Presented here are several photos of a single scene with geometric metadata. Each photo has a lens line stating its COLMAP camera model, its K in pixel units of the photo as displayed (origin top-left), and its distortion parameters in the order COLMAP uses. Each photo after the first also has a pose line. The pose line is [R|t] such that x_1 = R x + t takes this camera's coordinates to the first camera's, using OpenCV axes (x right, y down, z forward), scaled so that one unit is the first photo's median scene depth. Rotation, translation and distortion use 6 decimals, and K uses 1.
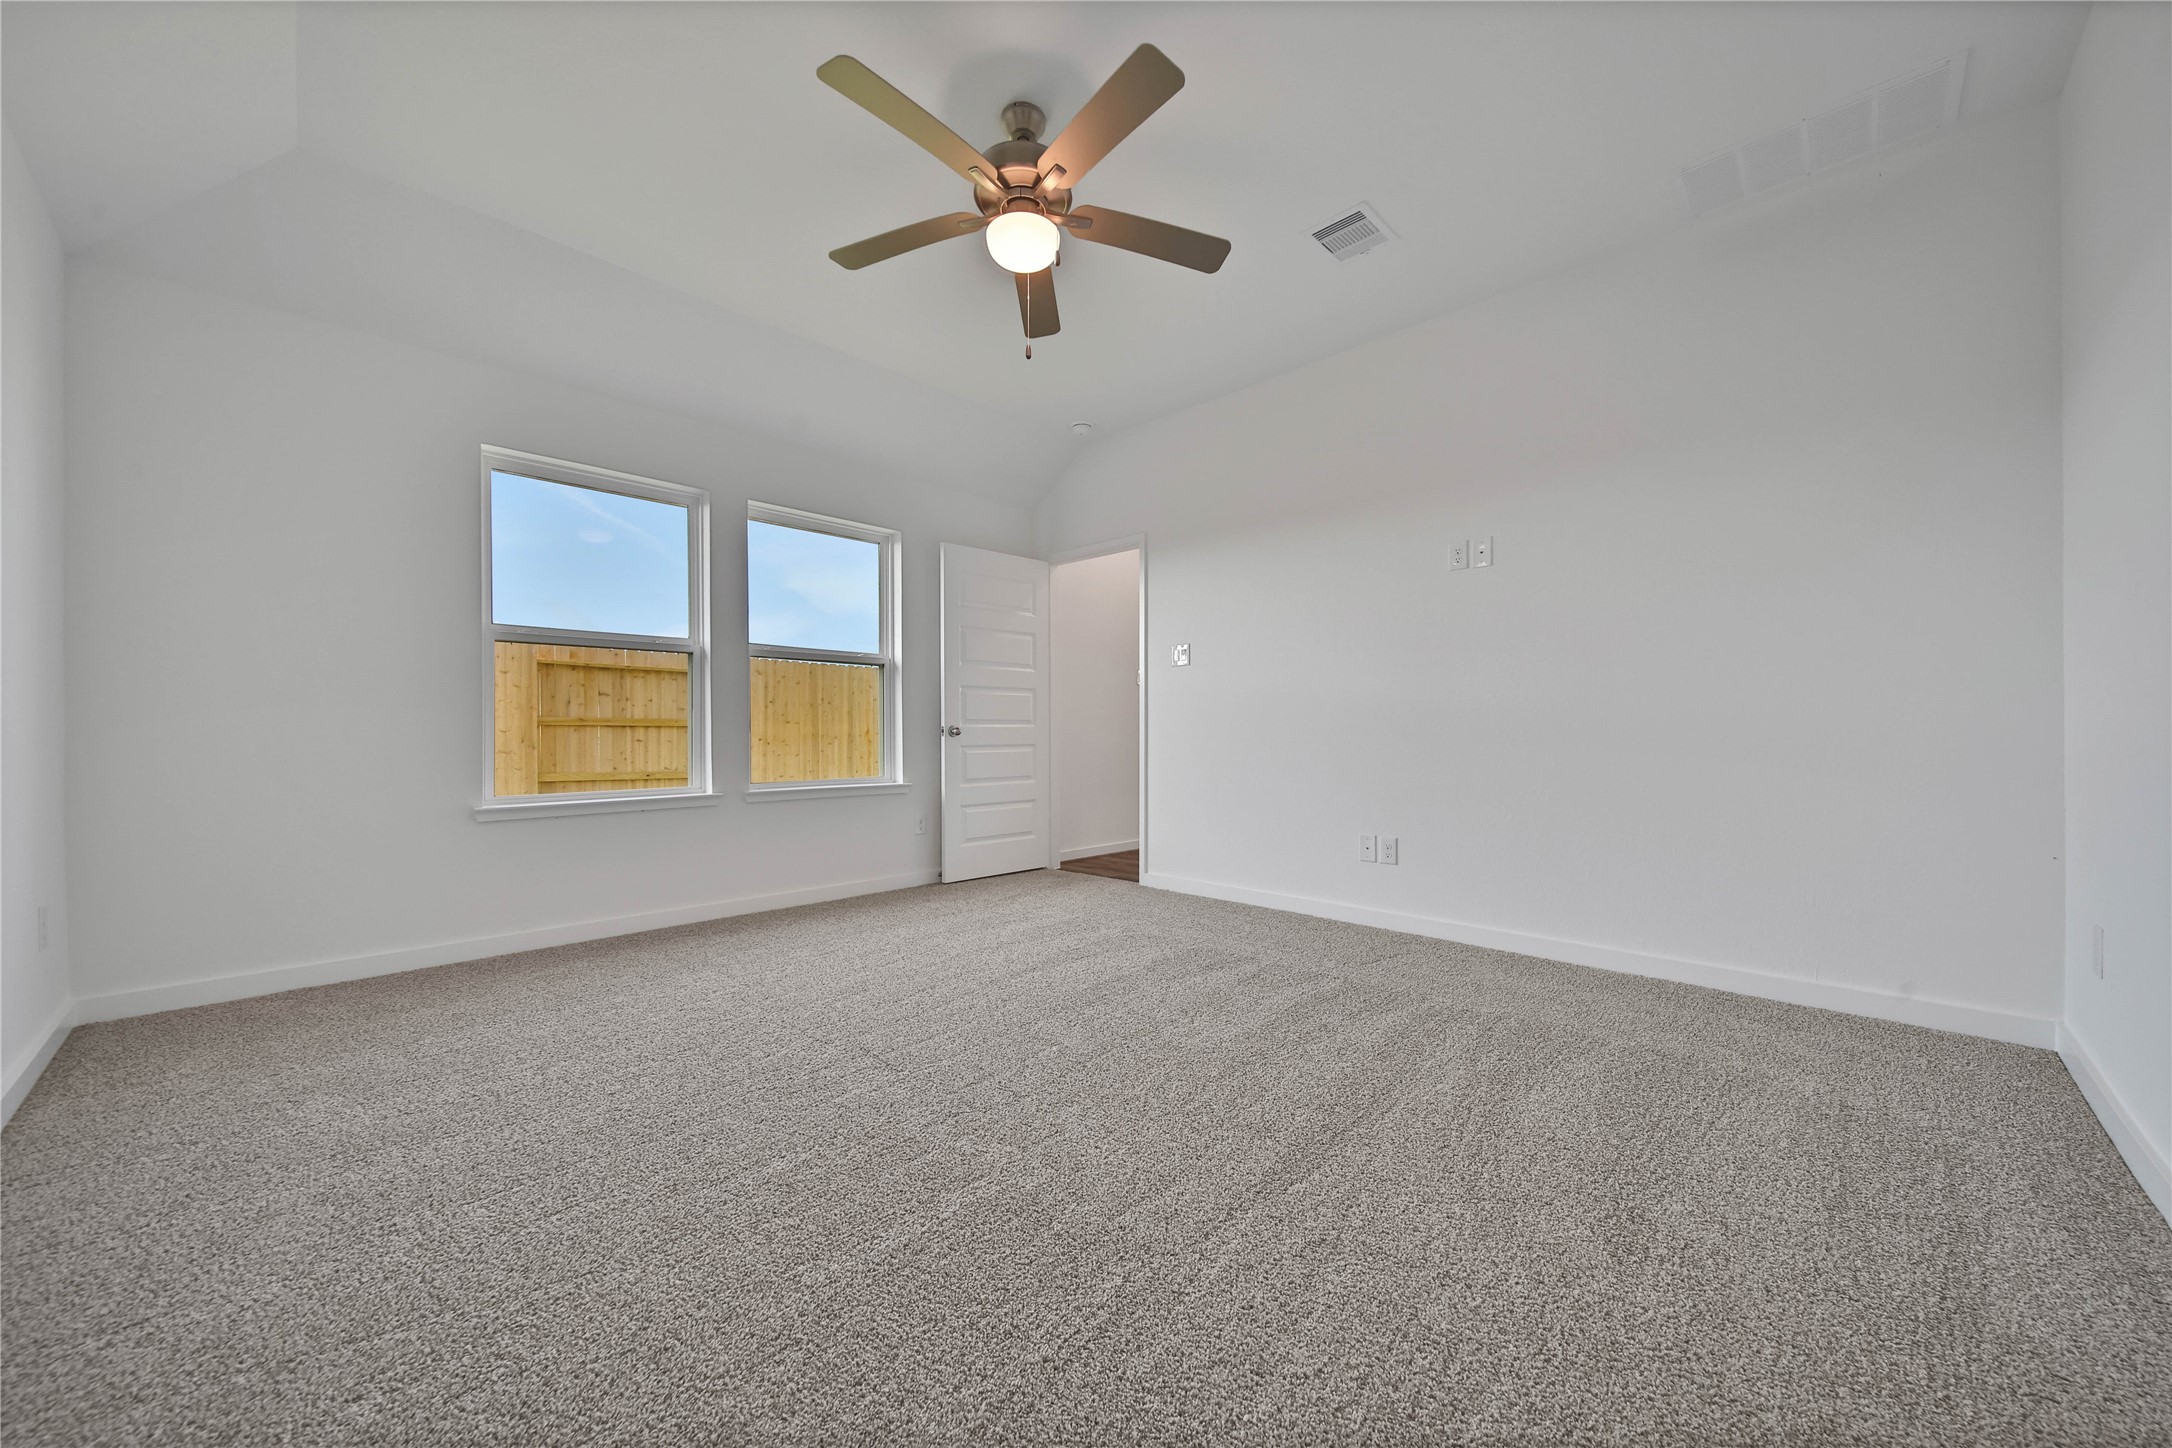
lens RADIAL K [[776.0, 0, 1085.6], [0, 776.0, 731.9], [0, 0, 1]] dist [-0.000186, -0.001518]
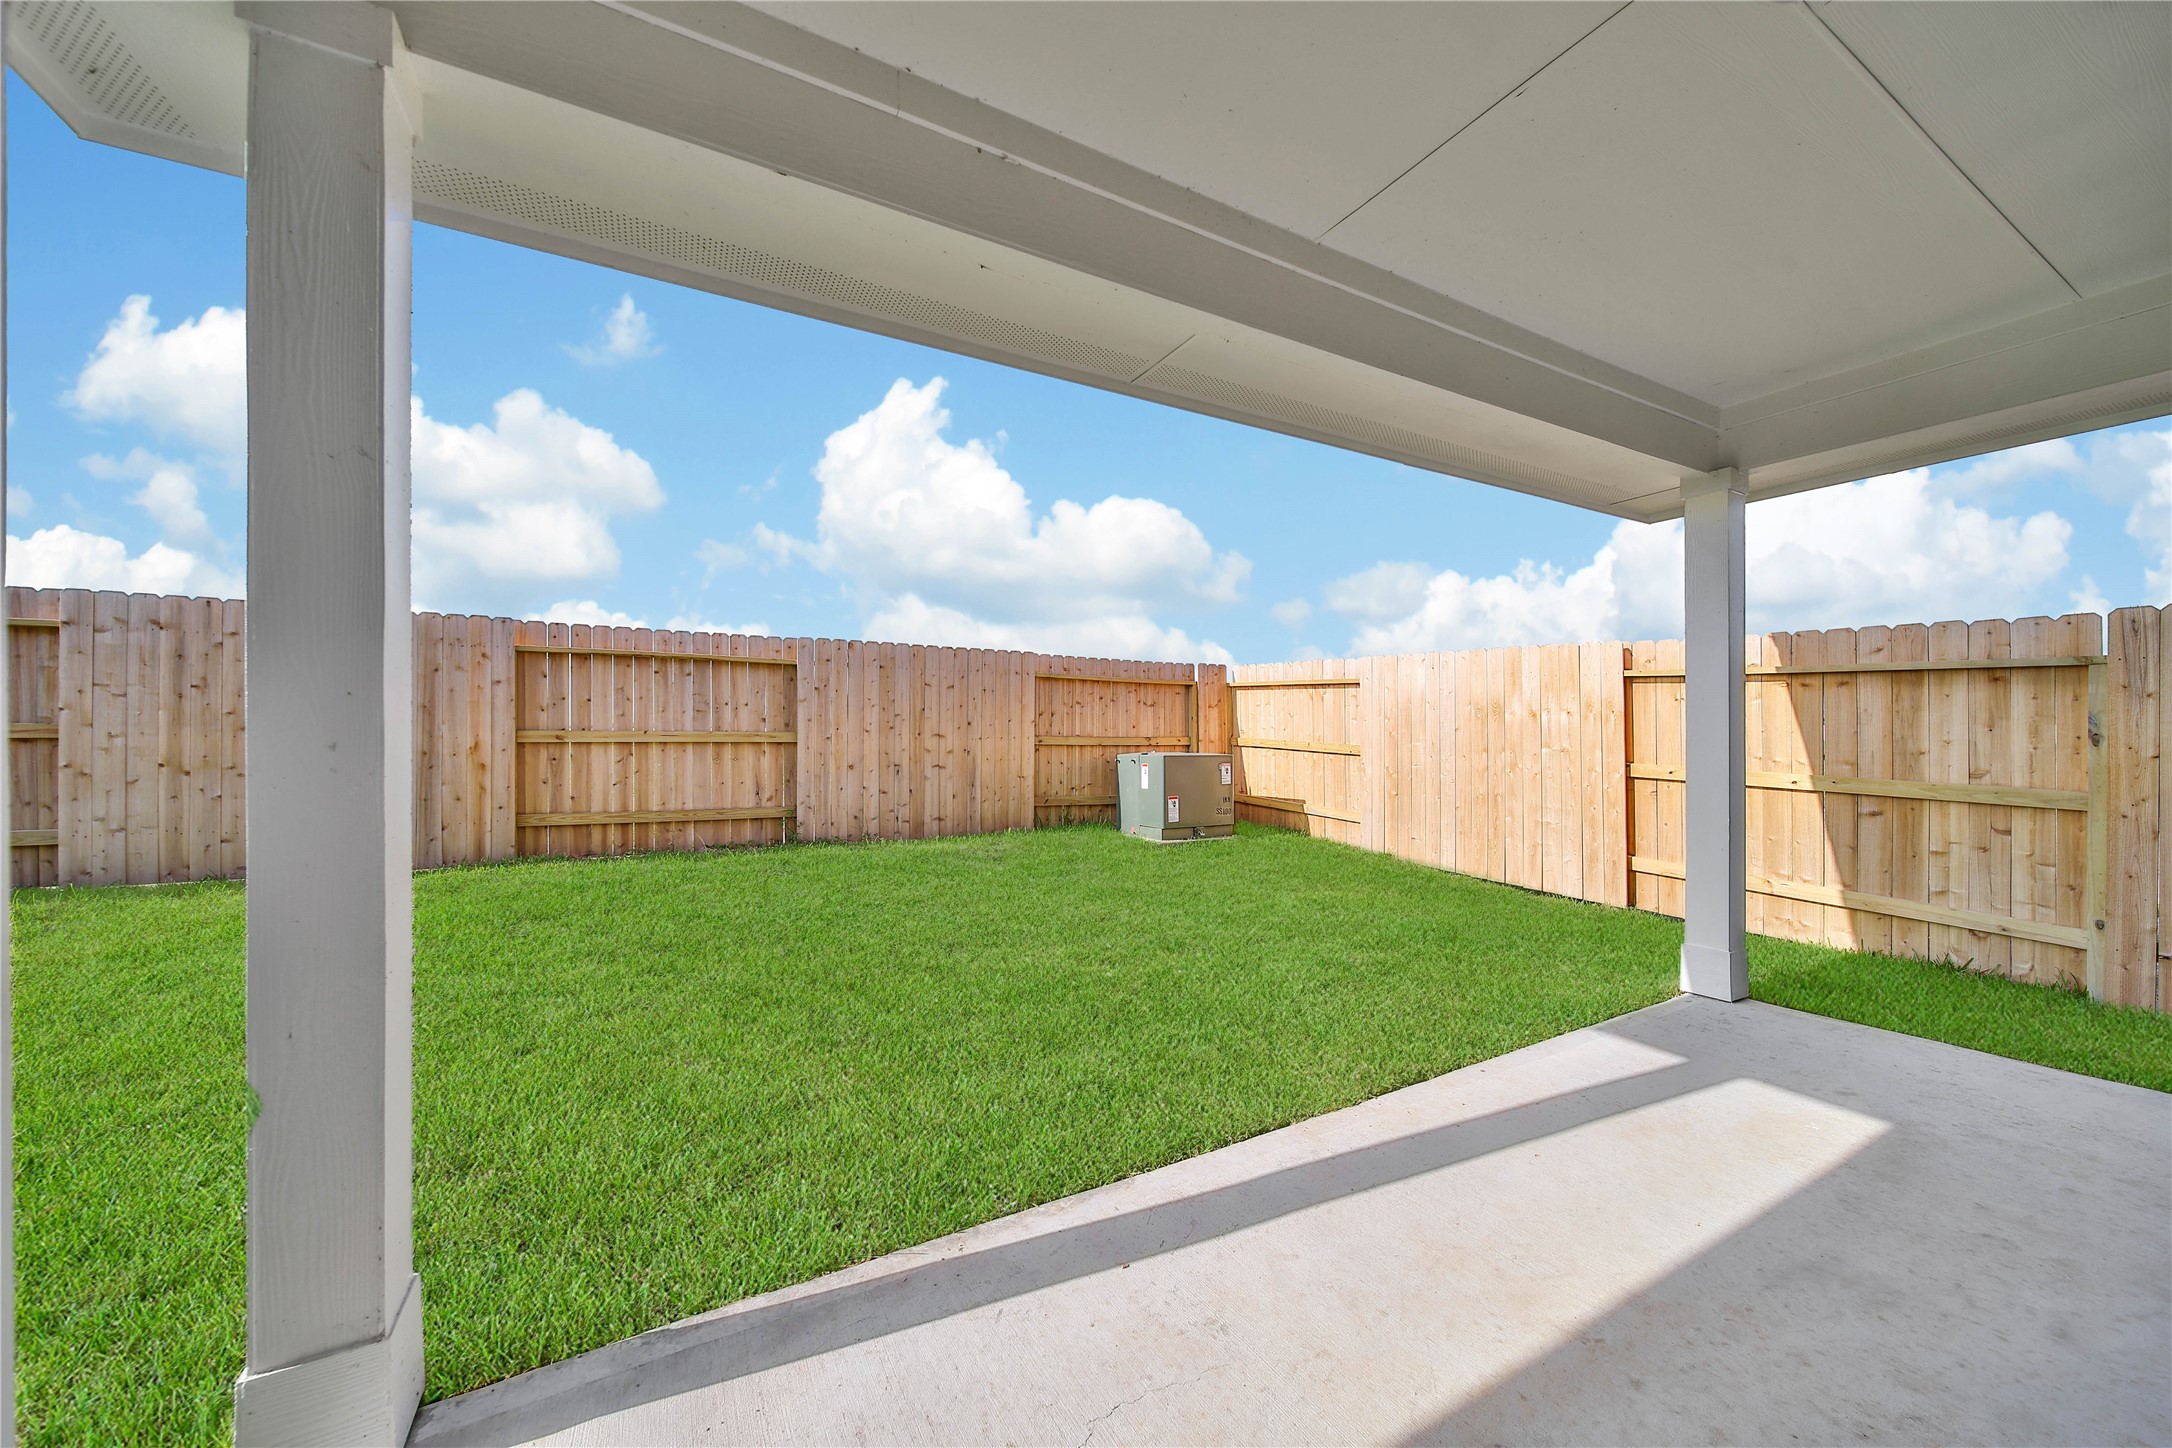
lens RADIAL K [[776.0, 0, 1081.0], [0, 776.0, 728.2], [0, 0, 1]] dist [-0.000186, -0.001518]
pose [[0.300698, 0.004668, 0.953708, -0.694640], [-0.001313, 0.999989, -0.004480, -0.011760], [-0.953718, 0.000095, 0.300701, 0.339052]]
